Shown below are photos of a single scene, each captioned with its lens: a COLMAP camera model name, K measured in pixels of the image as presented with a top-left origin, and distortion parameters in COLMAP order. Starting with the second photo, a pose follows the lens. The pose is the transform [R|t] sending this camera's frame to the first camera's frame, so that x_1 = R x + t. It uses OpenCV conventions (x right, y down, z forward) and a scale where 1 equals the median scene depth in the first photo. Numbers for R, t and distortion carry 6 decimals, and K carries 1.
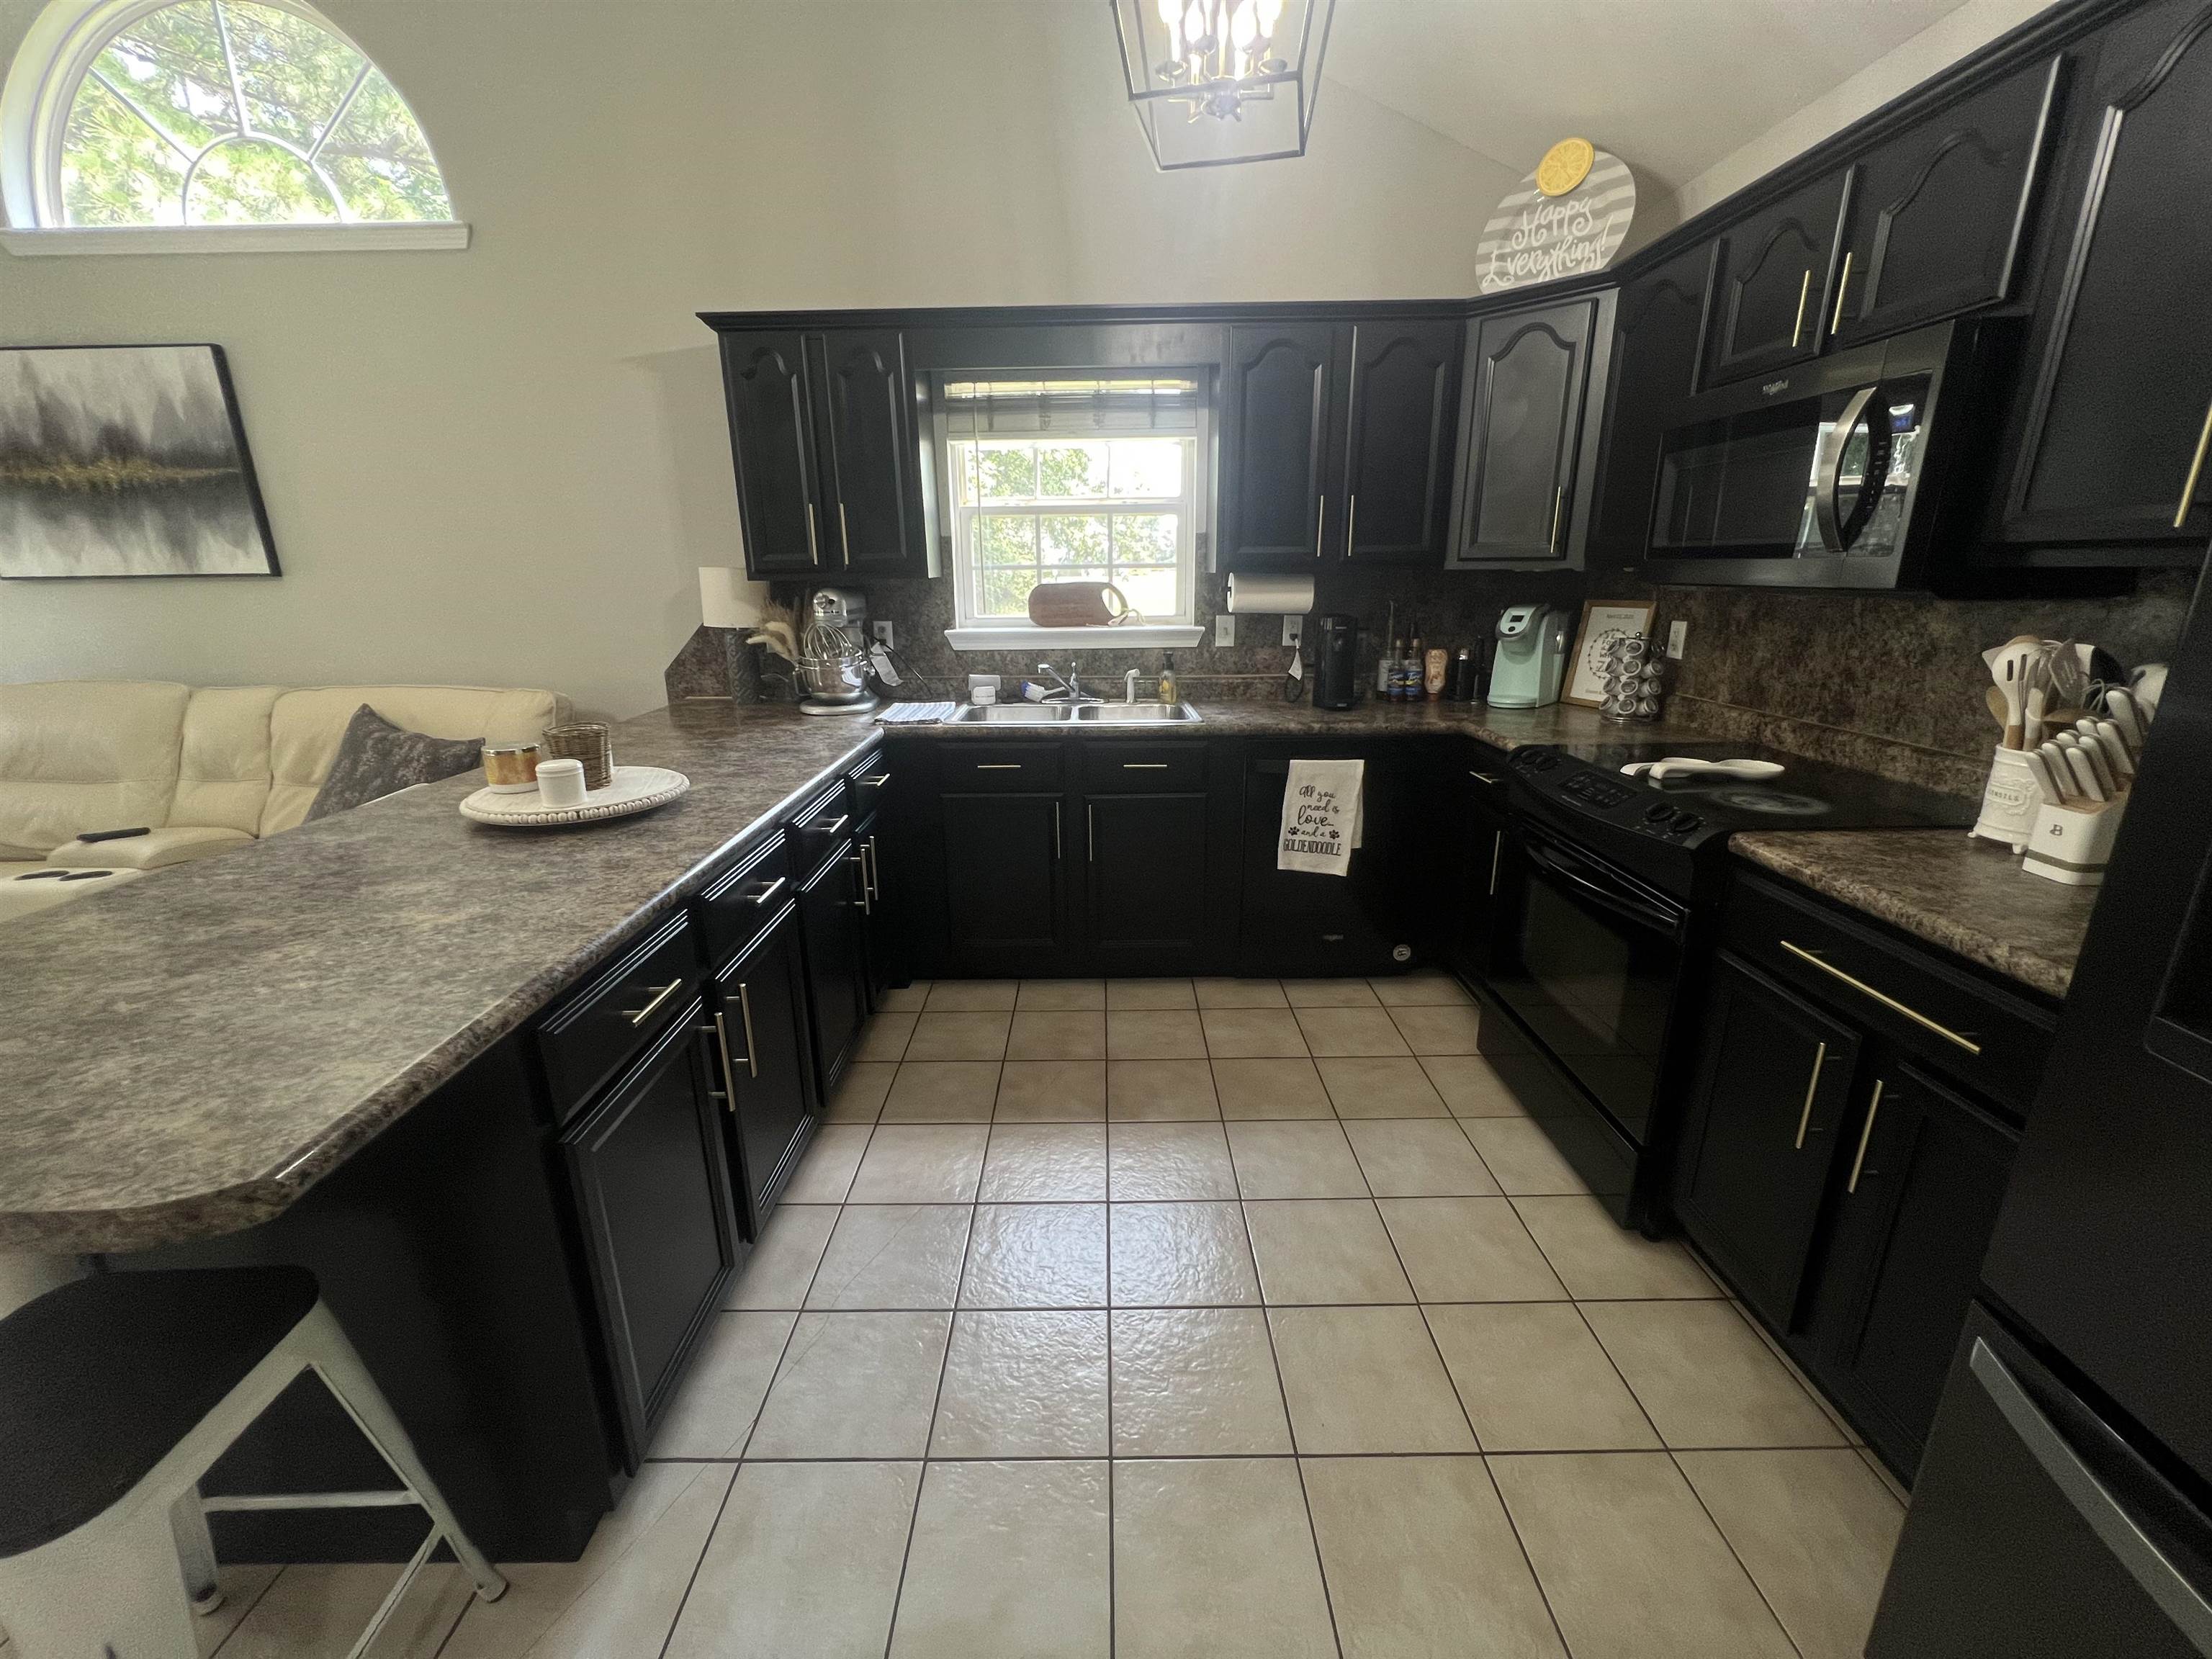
lens RADIAL K [[889.1, 0, 1102.2], [0, 889.1, 820.6], [0, 0, 1]] dist [0.002726, -0.000956]
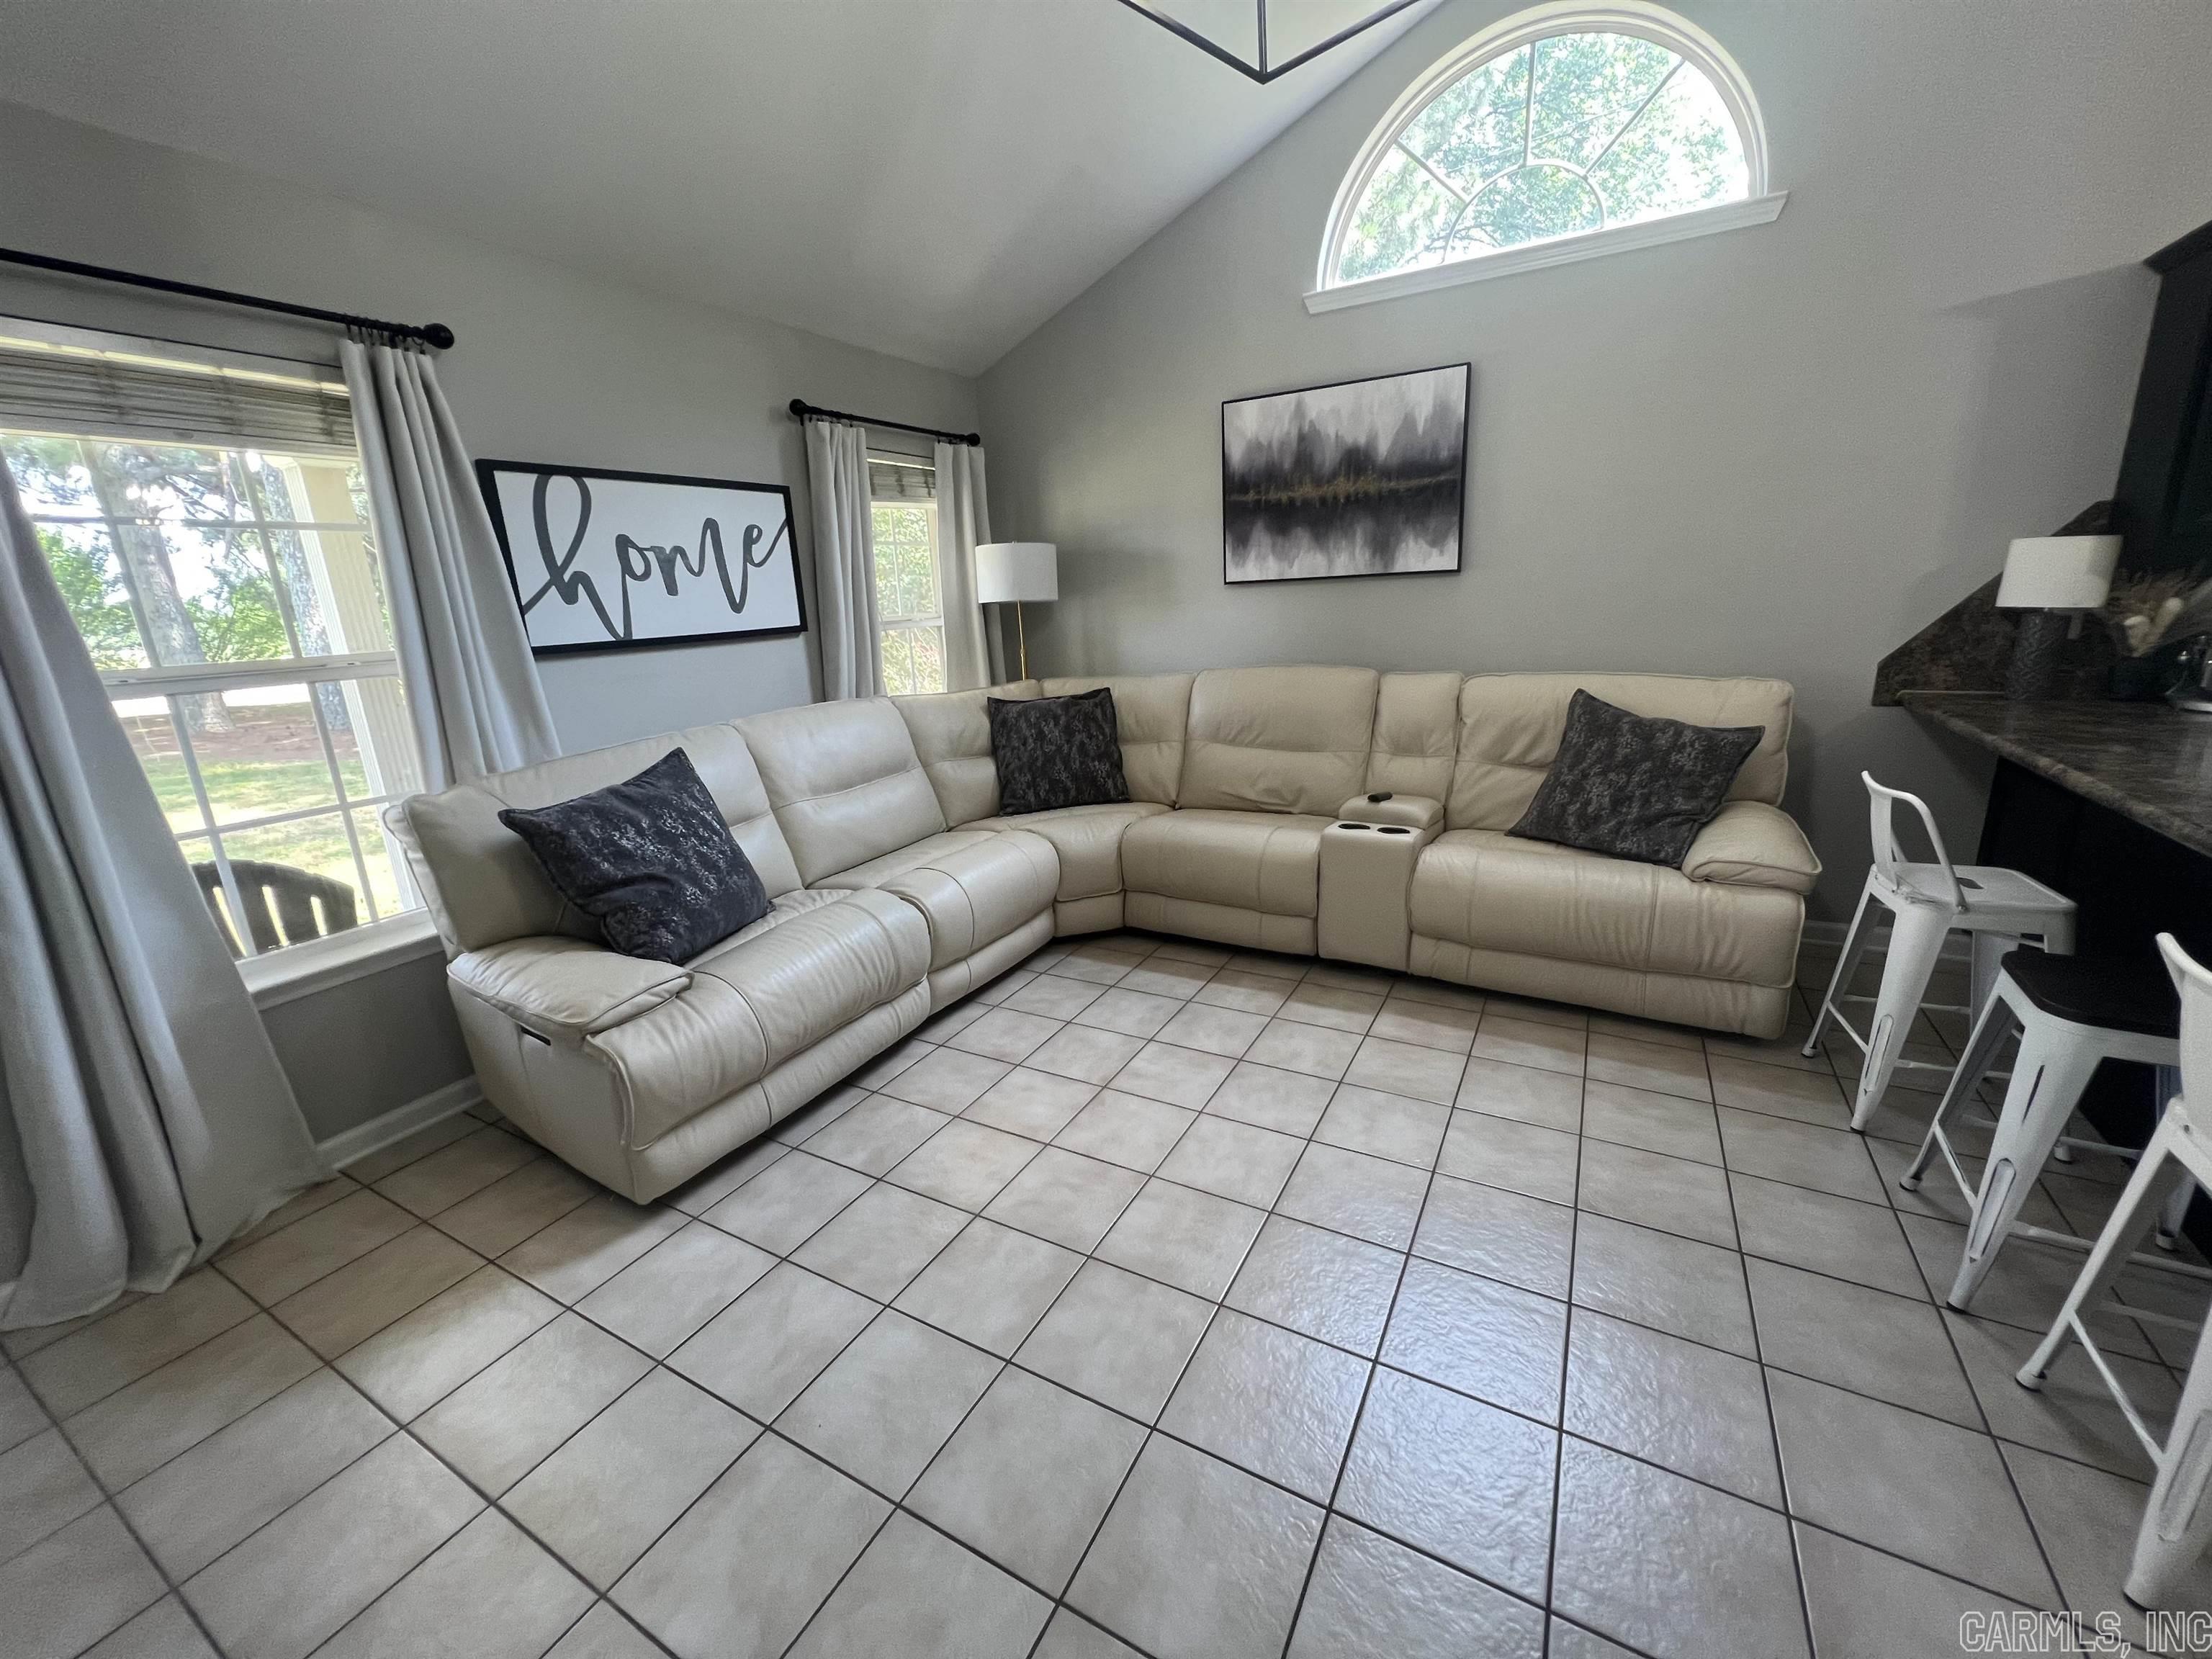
lens RADIAL K [[889.1, 0, 1104.8], [0, 889.1, 825.6], [0, 0, 1]] dist [0.002726, -0.000956]
pose [[0.873729, 0.094650, -0.477116, -0.788097], [-0.096752, 0.995103, 0.020229, 0.058971], [0.476694, 0.028488, 0.878608, -0.168844]]
